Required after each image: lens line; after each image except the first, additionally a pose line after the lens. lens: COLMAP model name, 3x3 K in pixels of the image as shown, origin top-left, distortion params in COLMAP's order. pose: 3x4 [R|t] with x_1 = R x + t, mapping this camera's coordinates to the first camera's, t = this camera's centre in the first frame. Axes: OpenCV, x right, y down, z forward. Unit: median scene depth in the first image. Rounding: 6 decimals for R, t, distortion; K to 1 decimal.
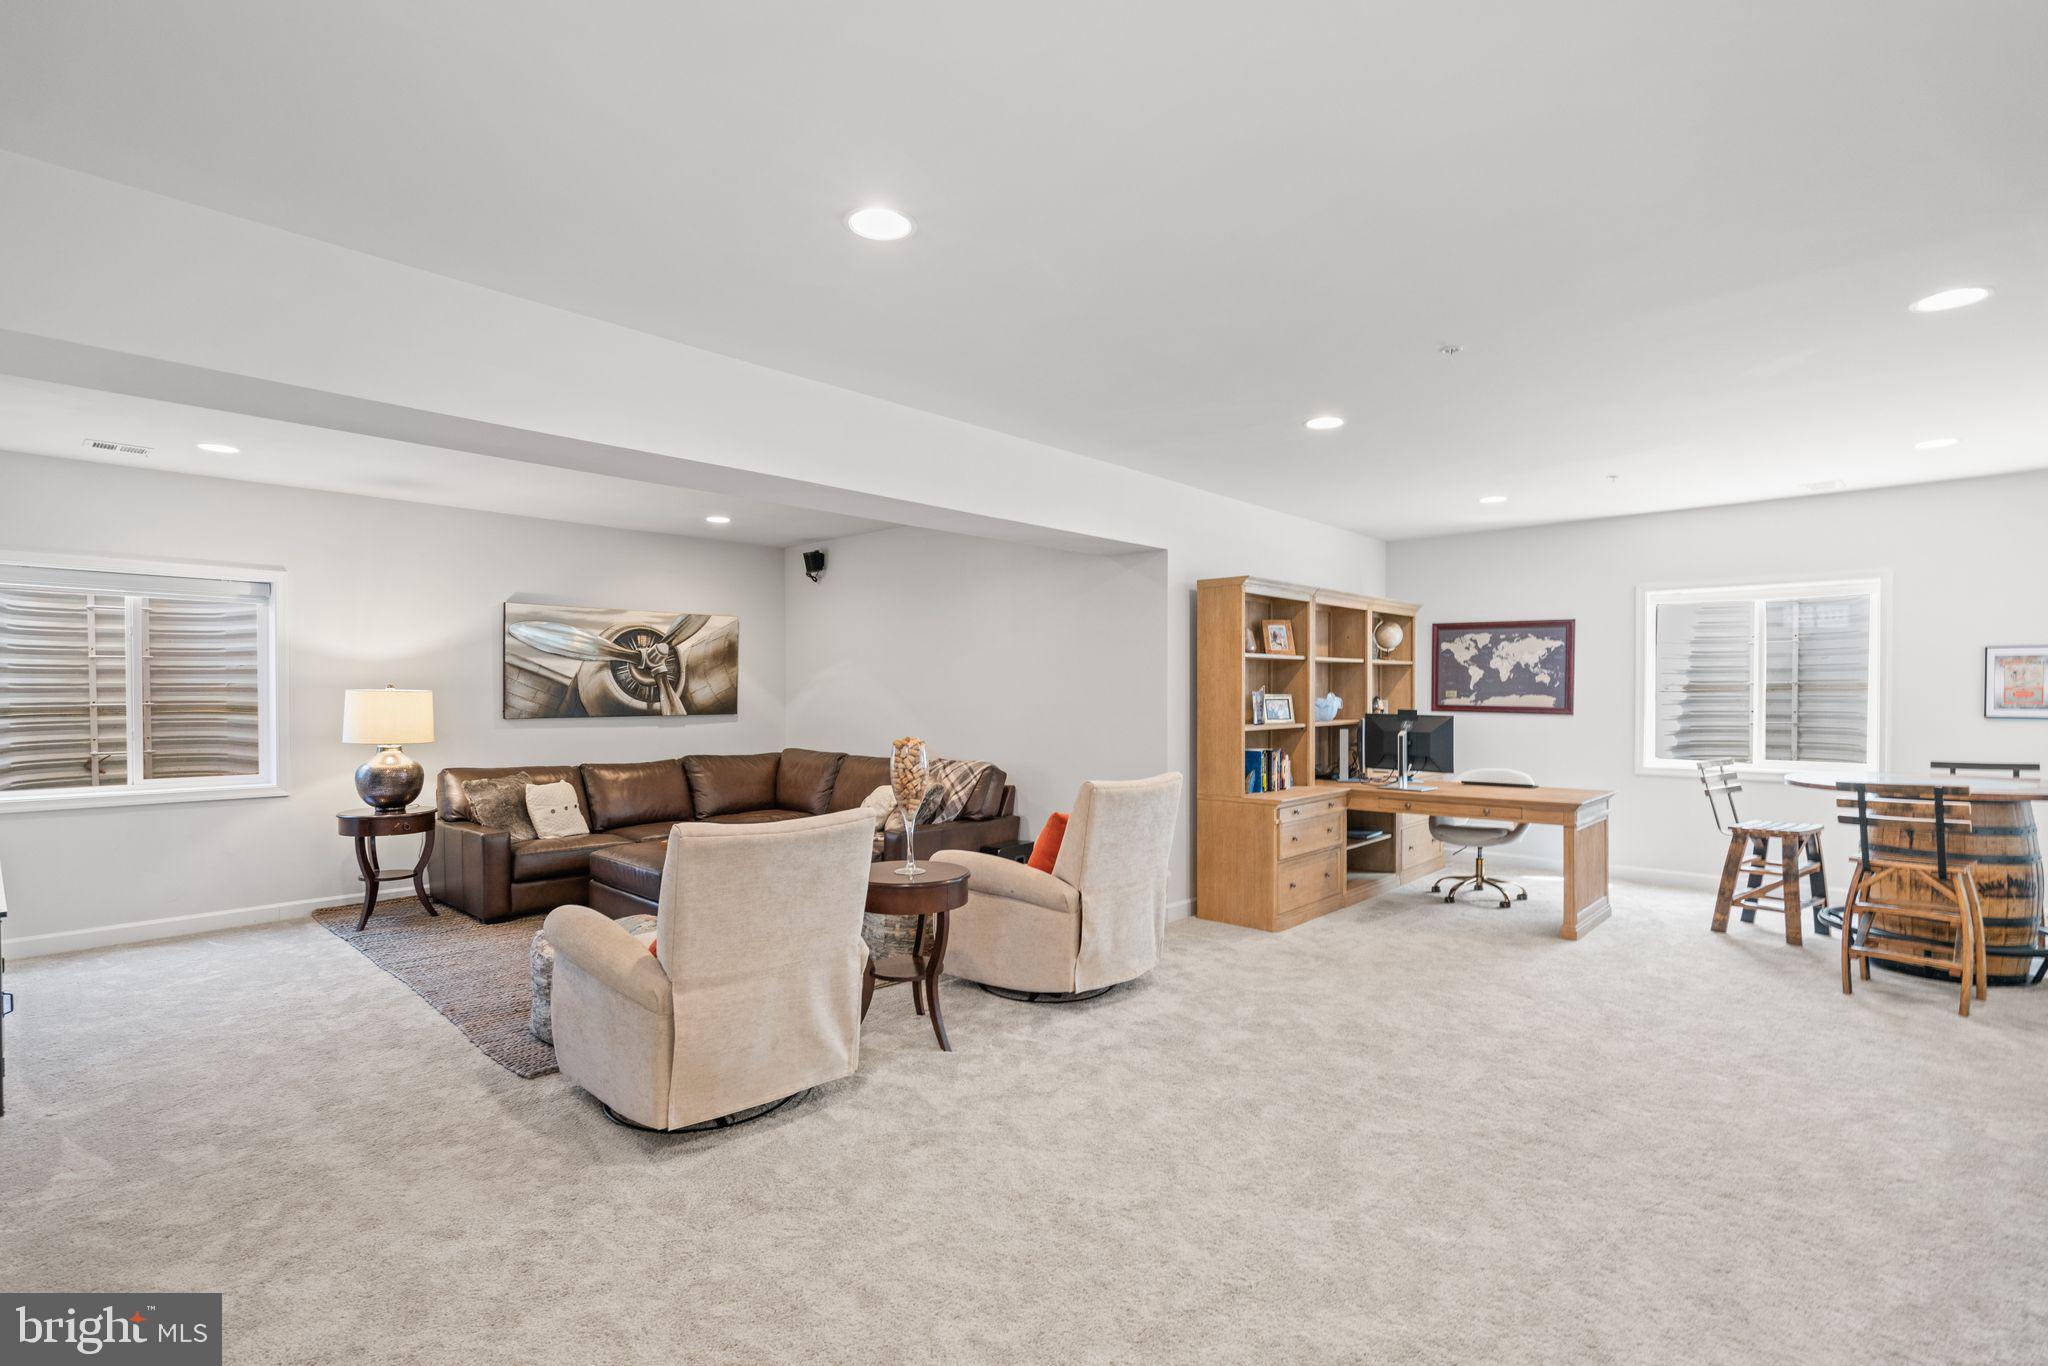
lens RADIAL K [[949.6, 0, 1018.4], [0, 949.6, 692.4], [0, 0, 1]] dist [-0.009437, 0.004555]
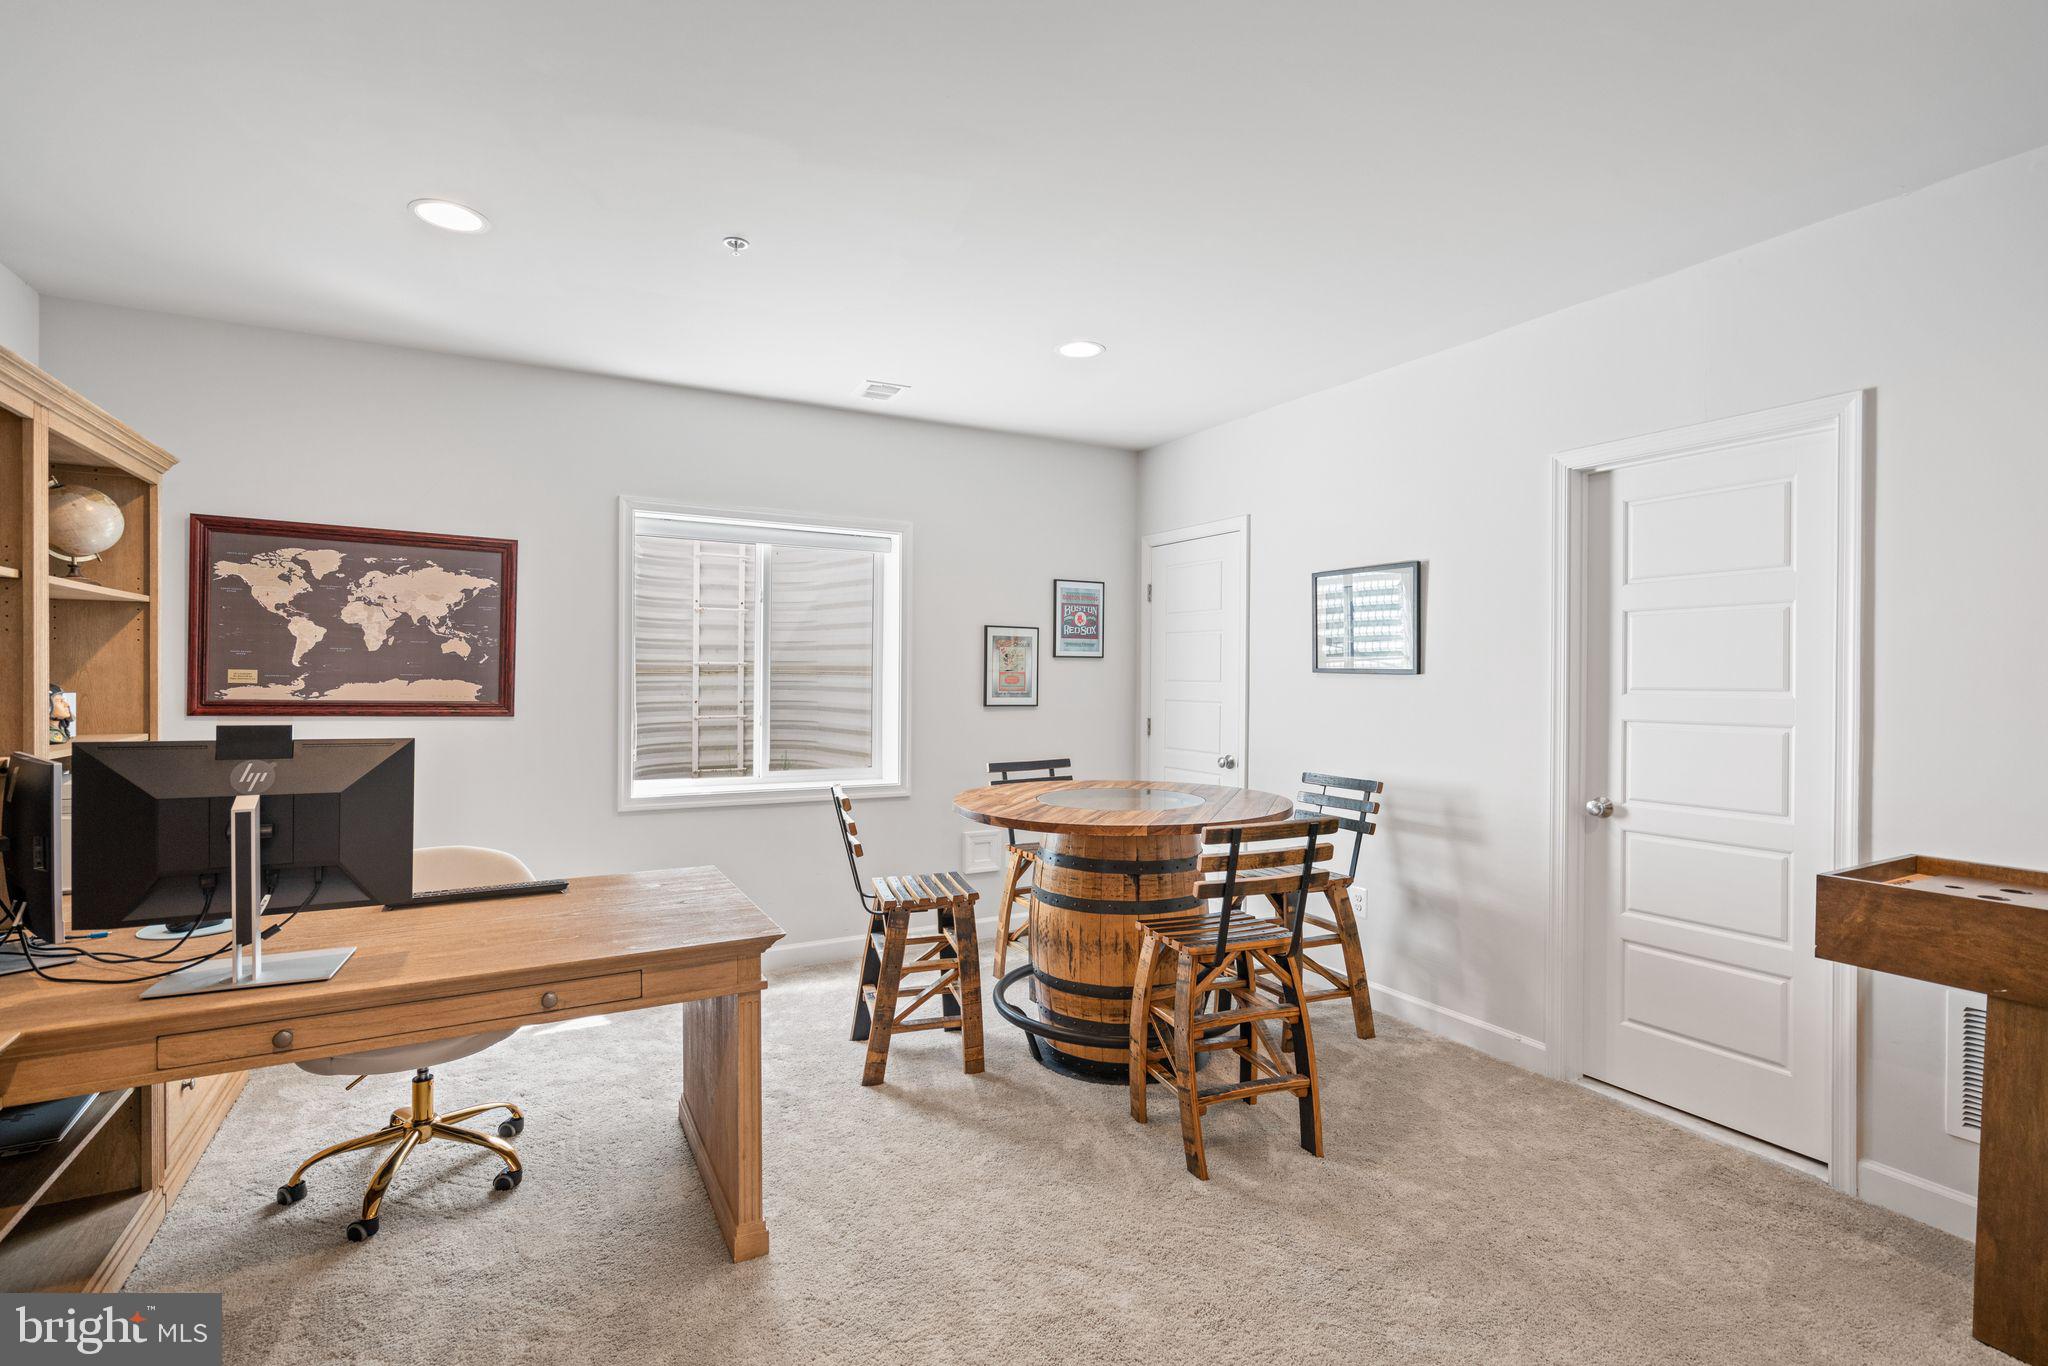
lens RADIAL K [[949.6, 0, 1014.3], [0, 949.6, 682.0], [0, 0, 1]] dist [-0.009437, 0.004555]
pose [[0.312043, -0.001737, 0.950066, 0.155409], [-0.005567, 0.999978, 0.003656, 0.000495], [-0.950052, -0.006430, 0.312026, 0.547893]]
